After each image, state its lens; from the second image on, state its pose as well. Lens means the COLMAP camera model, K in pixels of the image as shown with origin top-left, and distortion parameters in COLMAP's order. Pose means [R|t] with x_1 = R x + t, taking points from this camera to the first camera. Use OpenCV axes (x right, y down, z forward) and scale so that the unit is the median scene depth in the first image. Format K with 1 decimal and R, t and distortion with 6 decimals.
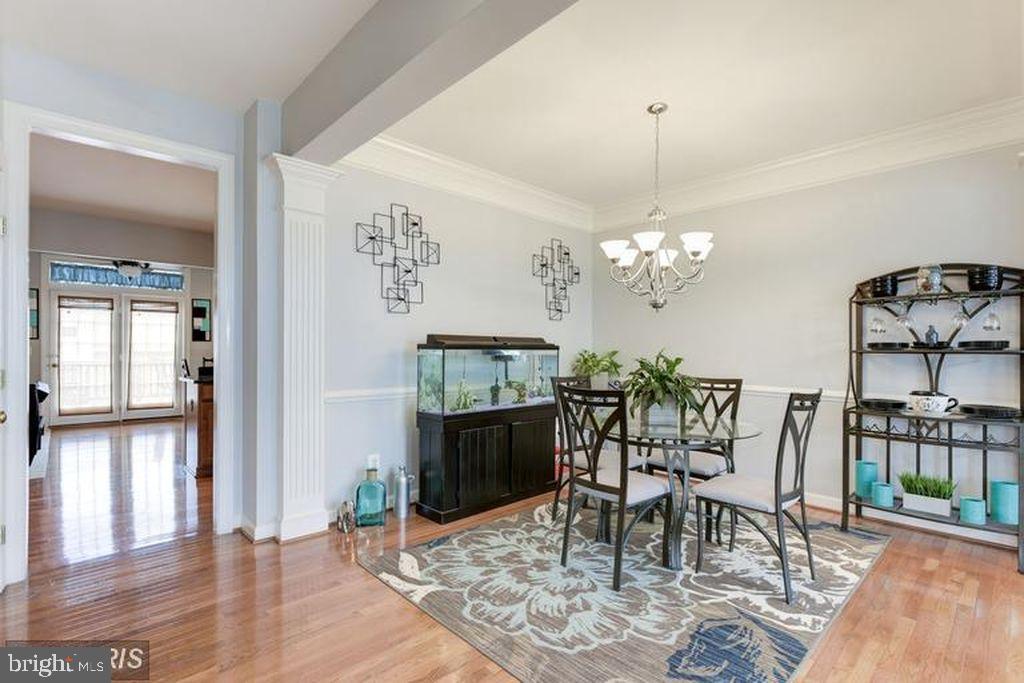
lens RADIAL K [[477.0, 0, 515.7], [0, 477.0, 344.6], [0, 0, 1]] dist [-0.000045, 0.000030]
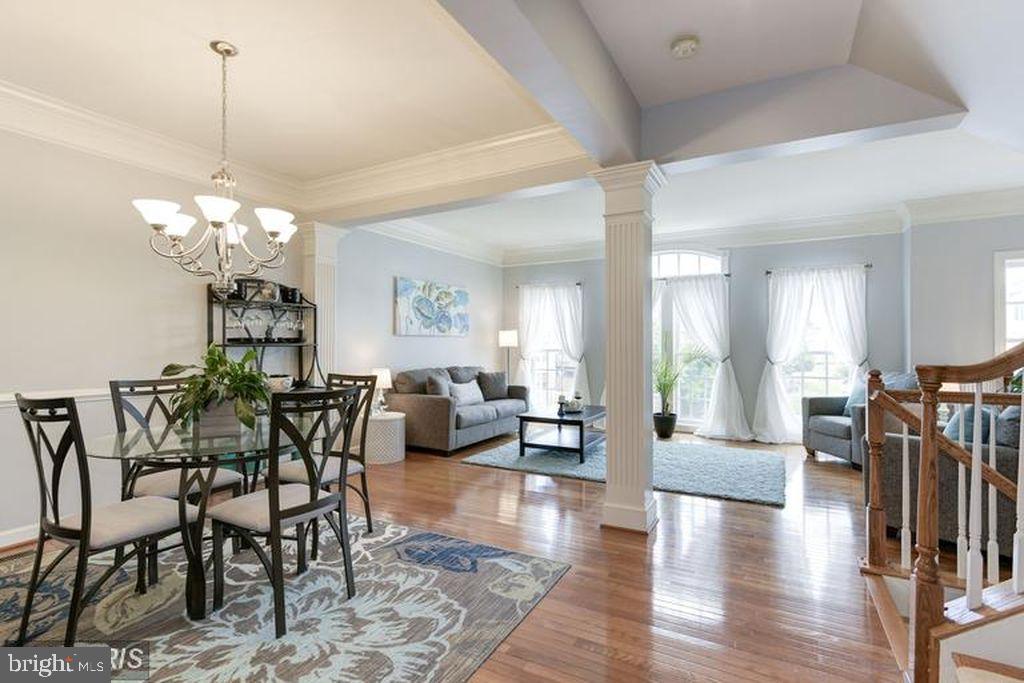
lens RADIAL K [[455.9, 0, 521.0], [0, 455.9, 341.5], [0, 0, 1]] dist [-0.011461, 0.000104]
pose [[-0.294603, 0.000170, 0.955620, -0.712673], [-0.012619, 0.999912, -0.004068, 0.000896], [-0.955536, -0.013257, -0.294575, 0.886265]]
